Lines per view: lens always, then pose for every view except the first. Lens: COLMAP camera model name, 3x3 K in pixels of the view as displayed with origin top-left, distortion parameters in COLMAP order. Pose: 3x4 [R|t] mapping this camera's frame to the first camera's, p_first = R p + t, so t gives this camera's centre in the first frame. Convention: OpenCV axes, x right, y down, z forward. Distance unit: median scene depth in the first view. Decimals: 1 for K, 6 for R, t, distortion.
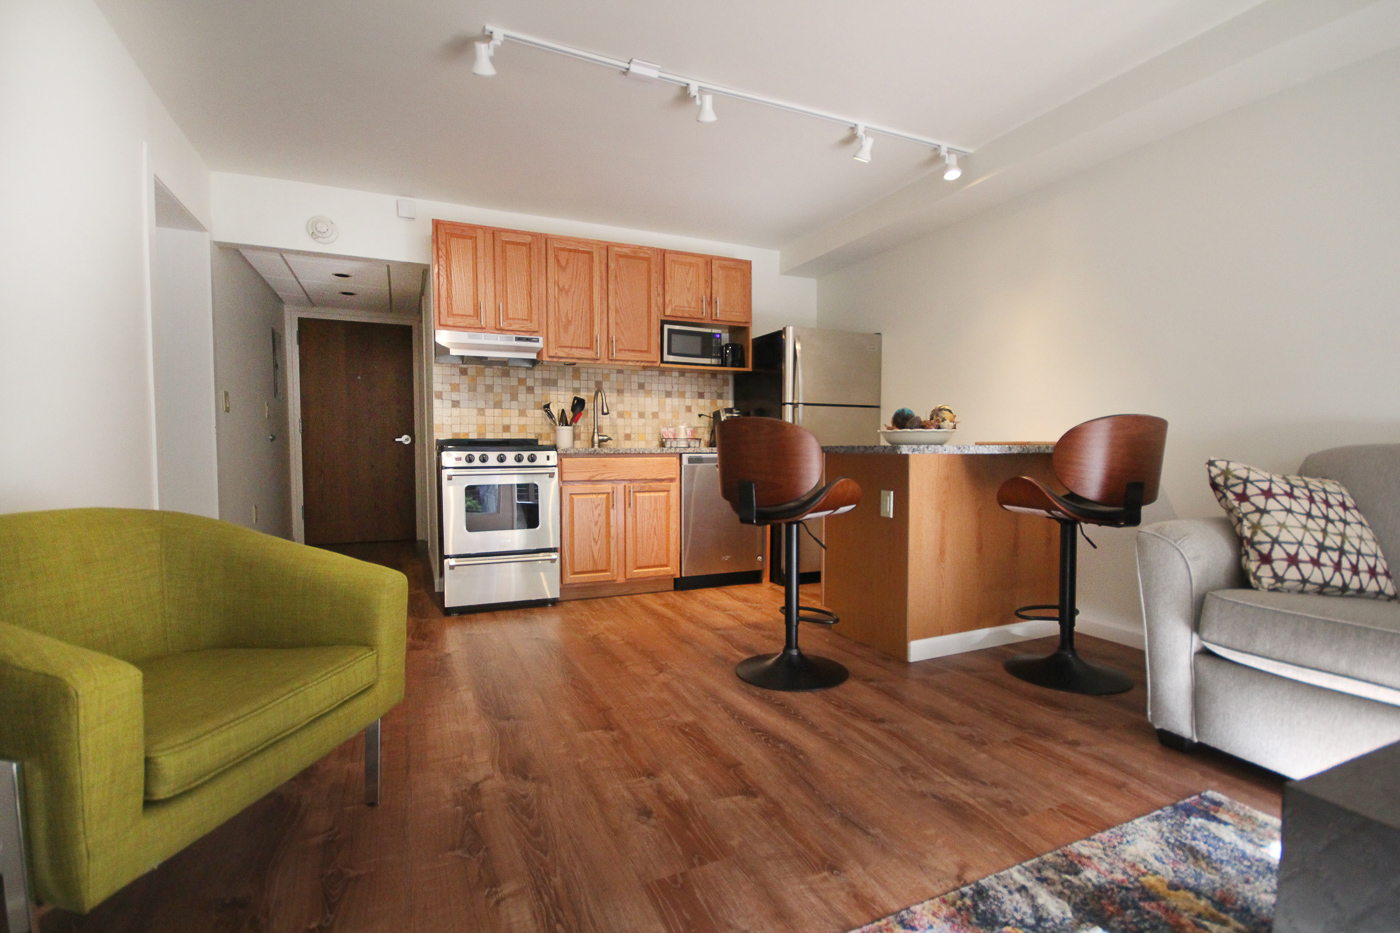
lens RADIAL K [[640.7, 0, 700.0], [0, 640.7, 466.5], [0, 0, 1]] dist [0.026421, -0.021480]
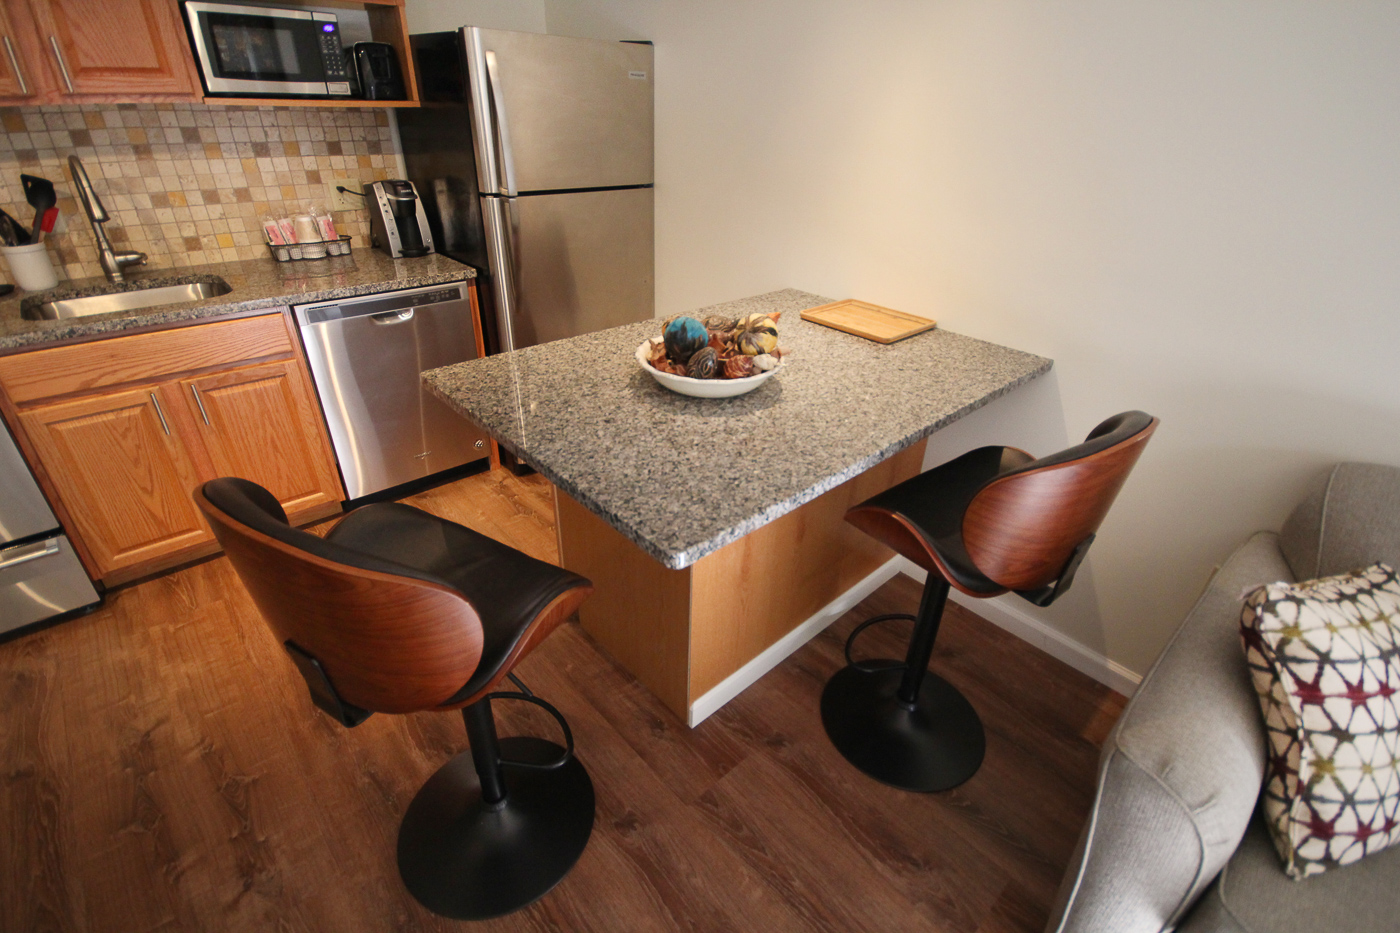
lens RADIAL K [[640.7, 0, 700.0], [0, 640.7, 466.5], [0, 0, 1]] dist [0.026421, -0.021480]
pose [[0.949922, -0.131278, 0.283573, 0.120385], [-0.019278, 0.881126, 0.472488, -0.157603], [-0.311891, -0.454293, 0.834471, 0.372667]]
